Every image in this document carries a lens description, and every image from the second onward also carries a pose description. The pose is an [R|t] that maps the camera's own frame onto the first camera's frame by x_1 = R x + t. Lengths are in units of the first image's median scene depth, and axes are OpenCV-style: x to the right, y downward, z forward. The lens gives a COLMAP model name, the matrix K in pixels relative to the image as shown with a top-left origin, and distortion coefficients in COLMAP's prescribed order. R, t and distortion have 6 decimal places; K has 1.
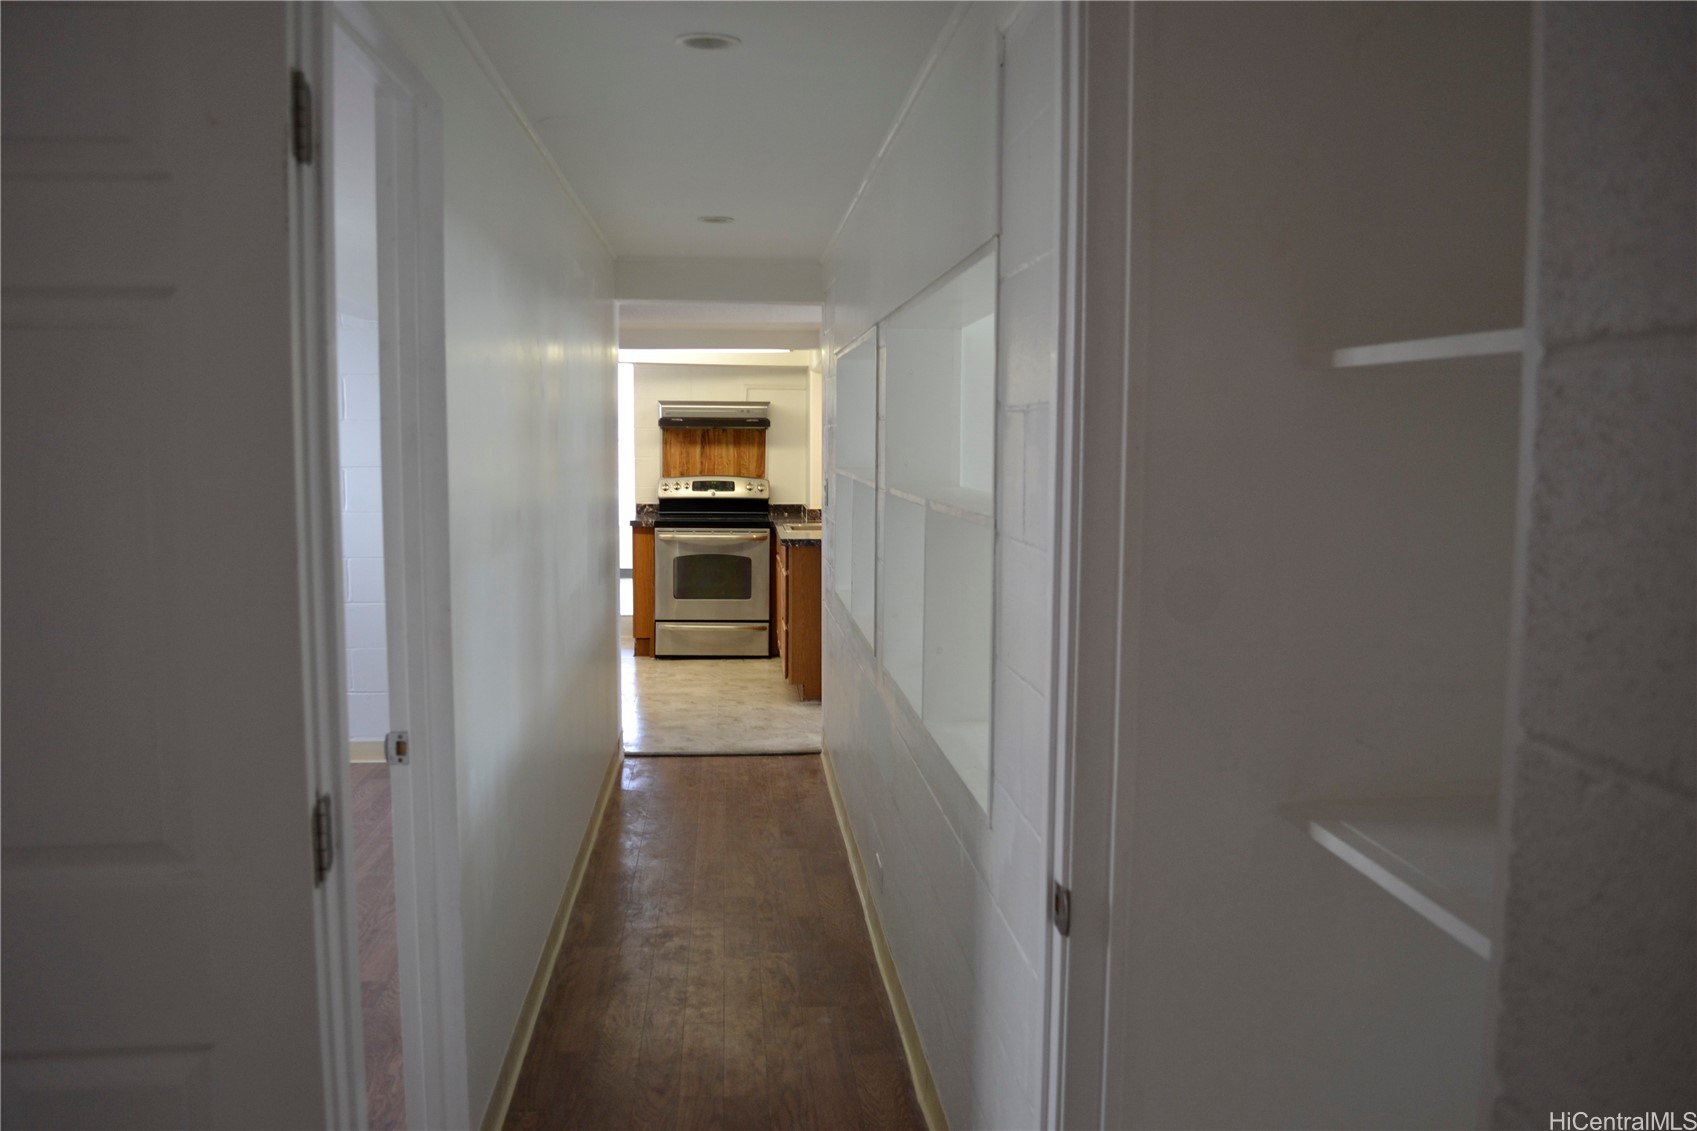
lens RADIAL K [[1361.0, 0, 848.5], [0, 1361.0, 565.5], [0, 0, 1]] dist [-0.072720, -0.001416]
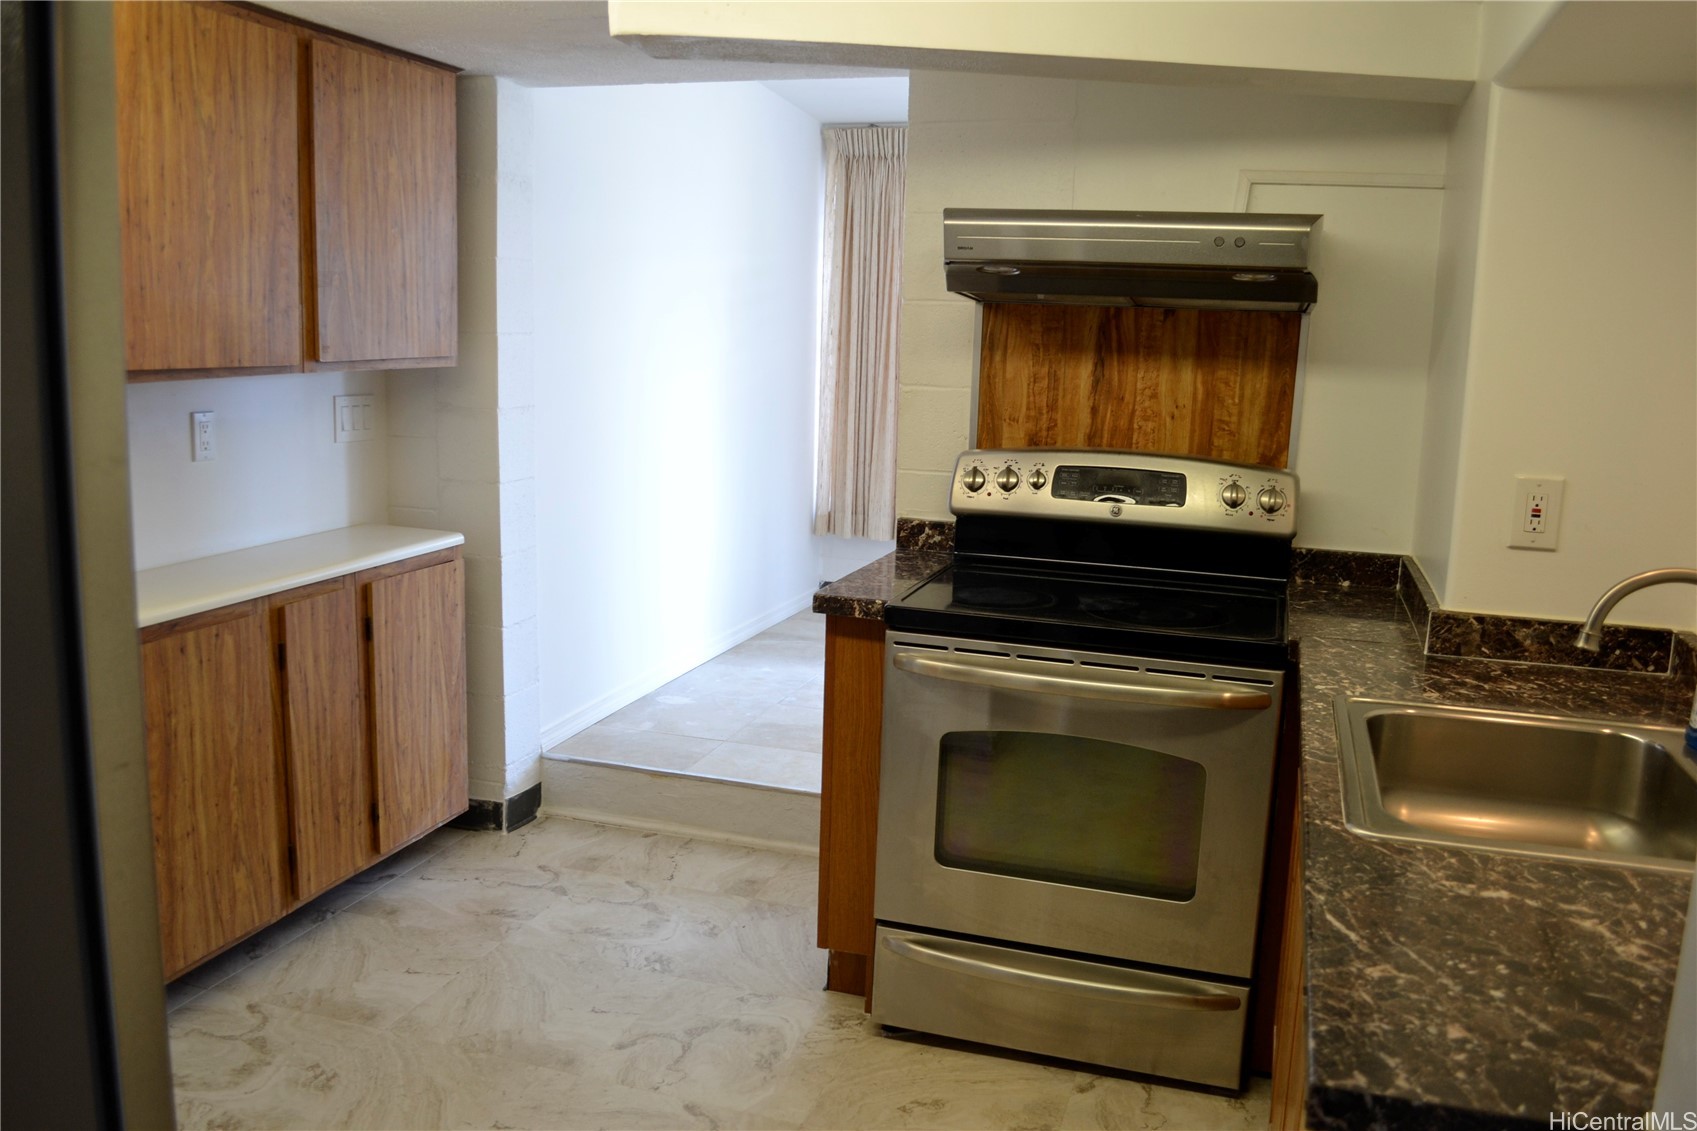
lens RADIAL K [[1361.0, 0, 848.5], [0, 1361.0, 565.5], [0, 0, 1]] dist [-0.072720, -0.001416]
pose [[0.925996, 0.087652, -0.367218, -0.038708], [-0.062425, 0.994835, 0.080043, -0.061079], [0.372338, -0.051196, 0.926684, 0.674771]]
